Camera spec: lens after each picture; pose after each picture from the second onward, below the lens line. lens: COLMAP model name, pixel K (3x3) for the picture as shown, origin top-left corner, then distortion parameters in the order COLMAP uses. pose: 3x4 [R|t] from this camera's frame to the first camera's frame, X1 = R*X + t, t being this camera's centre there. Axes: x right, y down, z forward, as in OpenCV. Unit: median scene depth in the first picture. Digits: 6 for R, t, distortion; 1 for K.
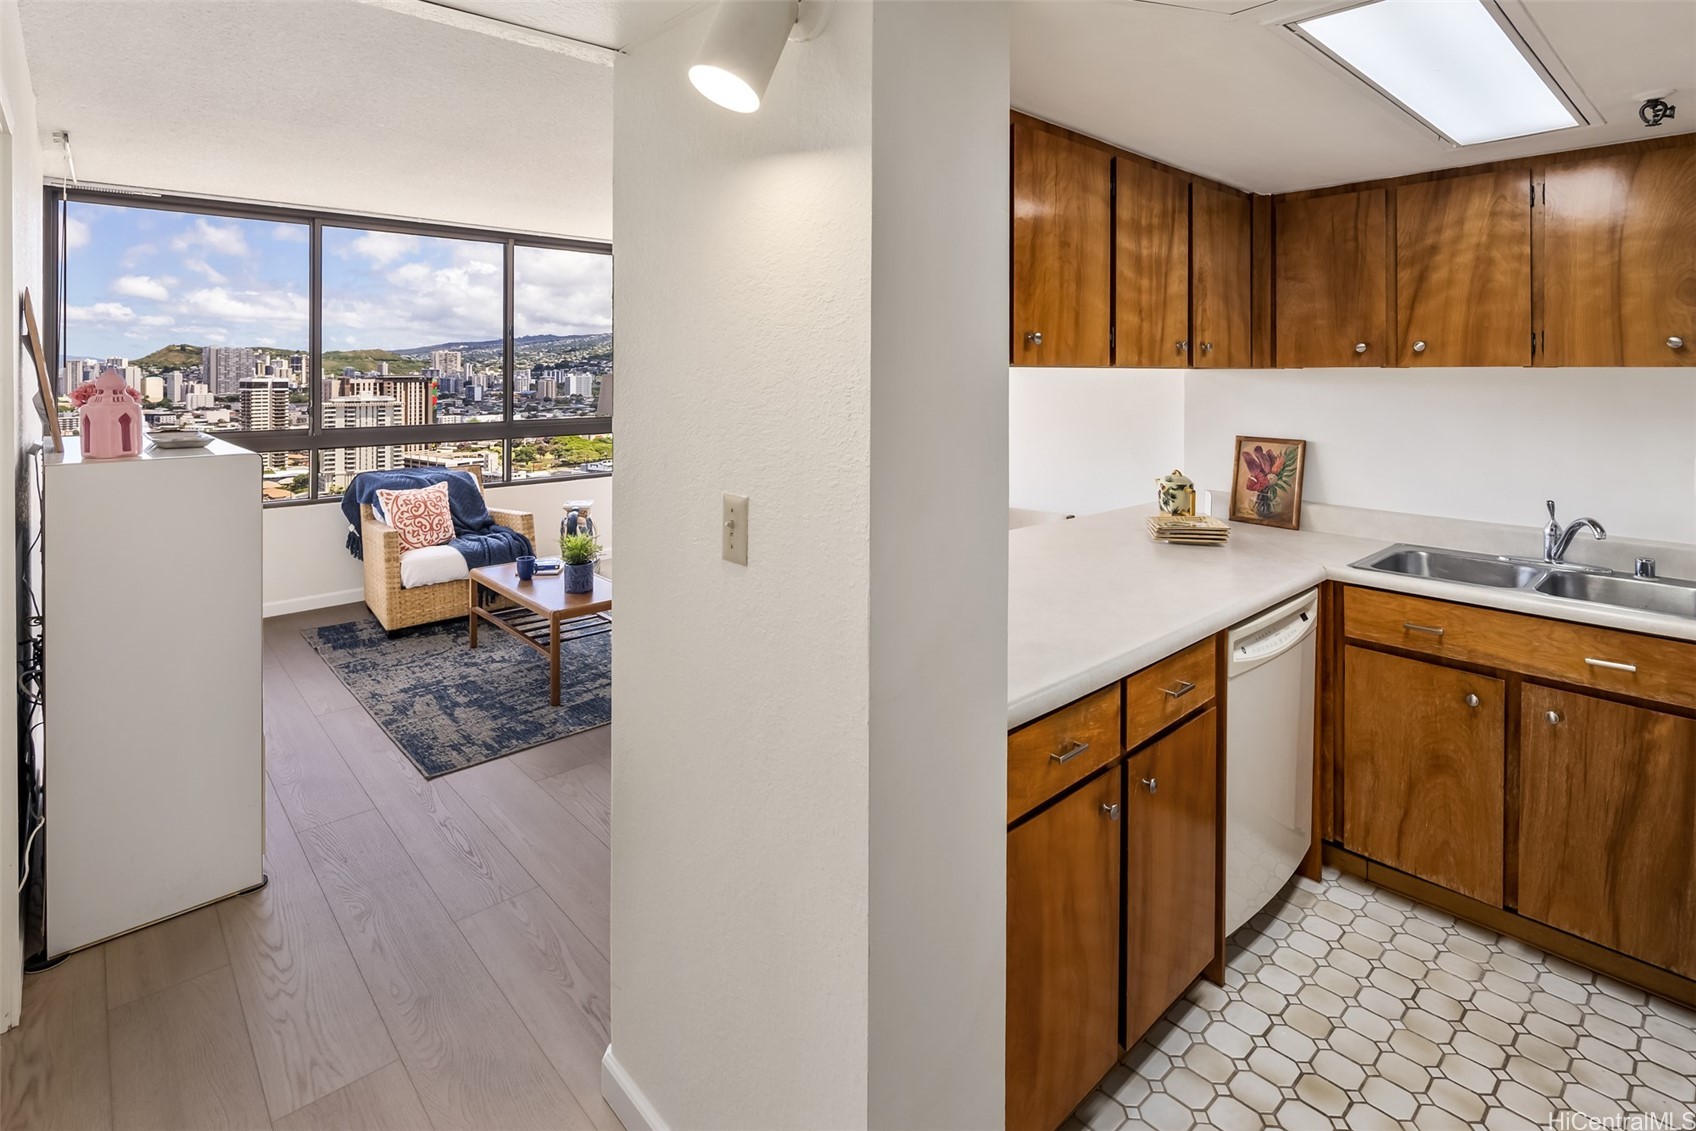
lens RADIAL K [[866.8, 0, 829.9], [0, 866.8, 369.8], [0, 0, 1]] dist [0.006383, -0.005470]
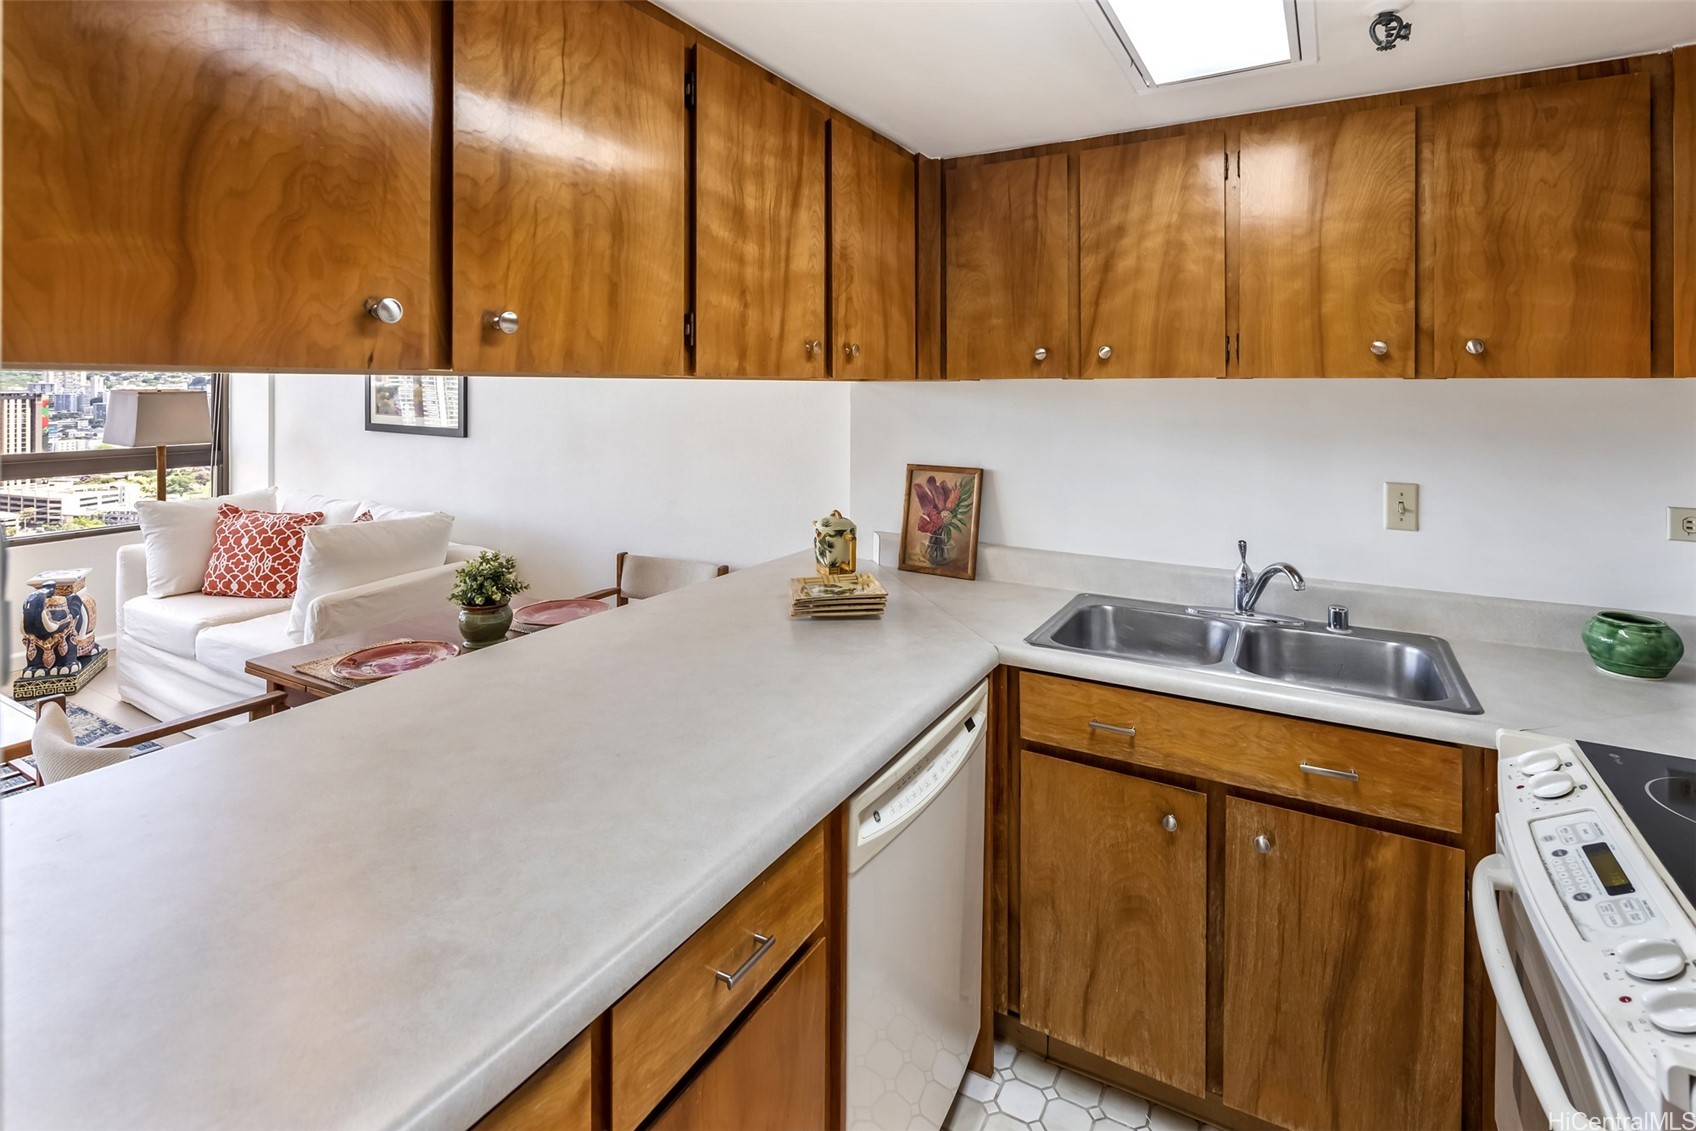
lens RADIAL K [[822.6, 0, 849.5], [0, 822.6, 382.0], [0, 0, 1]] dist [0.005275, -0.005225]
pose [[0.952128, 0.000185, 0.305700, 0.239679], [0.000560, 0.999997, -0.002349, 0.001864], [-0.305699, 0.002408, 0.952125, 0.375597]]
